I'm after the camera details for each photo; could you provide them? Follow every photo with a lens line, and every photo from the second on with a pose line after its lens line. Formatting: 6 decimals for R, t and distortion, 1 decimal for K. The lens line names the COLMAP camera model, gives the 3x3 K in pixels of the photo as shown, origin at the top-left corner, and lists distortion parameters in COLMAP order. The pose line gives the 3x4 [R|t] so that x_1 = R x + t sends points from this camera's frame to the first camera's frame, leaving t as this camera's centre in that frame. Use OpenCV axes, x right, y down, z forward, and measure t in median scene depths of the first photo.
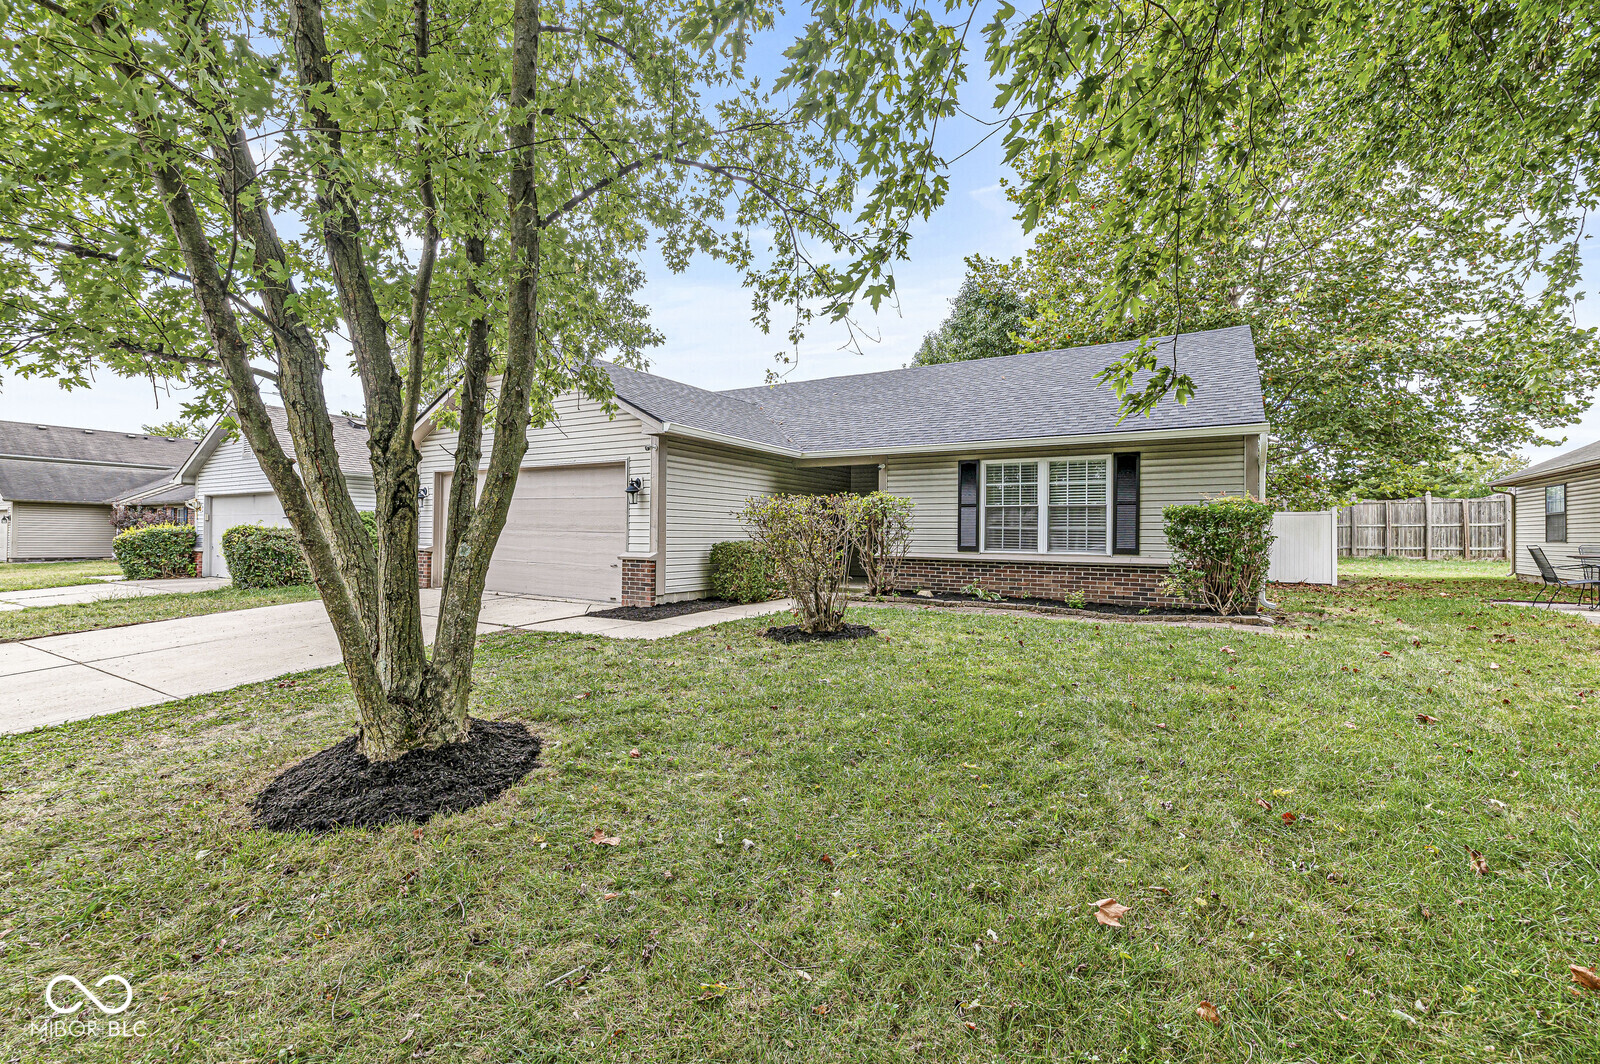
lens RADIAL K [[688.8, 0, 803.3], [0, 688.8, 529.9], [0, 0, 1]] dist [0.002423, -0.000880]
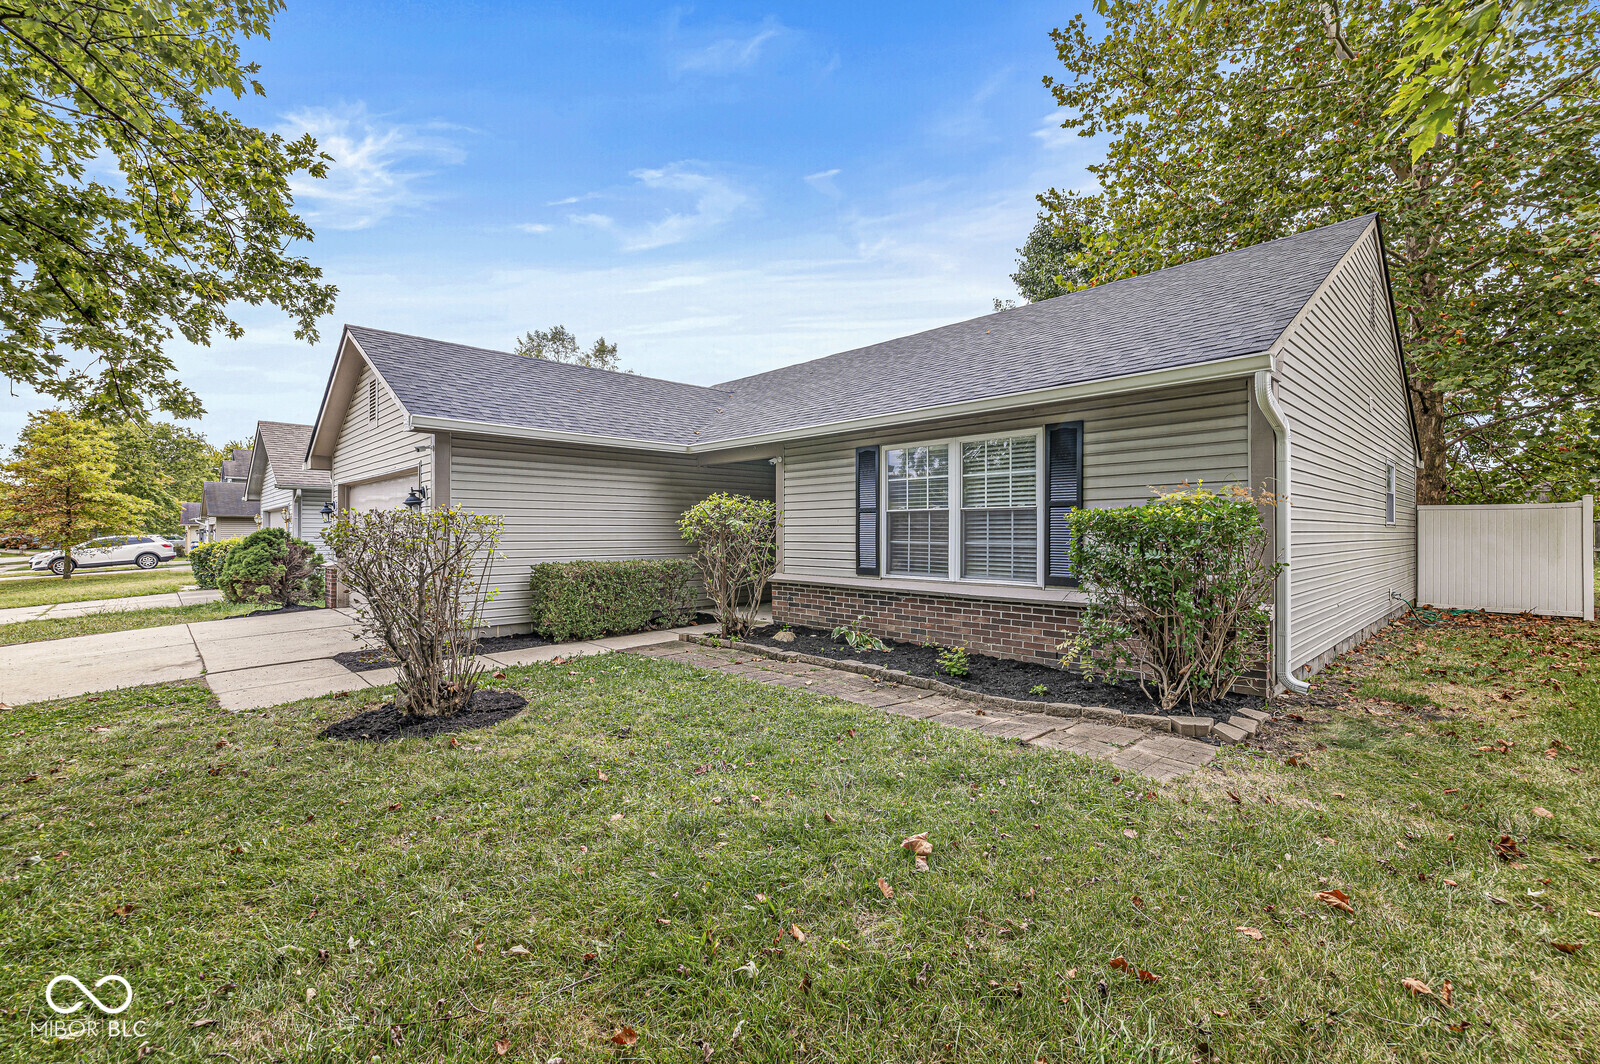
lens RADIAL K [[688.8, 0, 797.8], [0, 688.8, 533.3], [0, 0, 1]] dist [0.002423, -0.000880]
pose [[0.965157, -0.011467, -0.261419, 0.374721], [0.013652, 0.999885, 0.006545, -0.018638], [0.261314, -0.009886, 0.965203, 0.314957]]
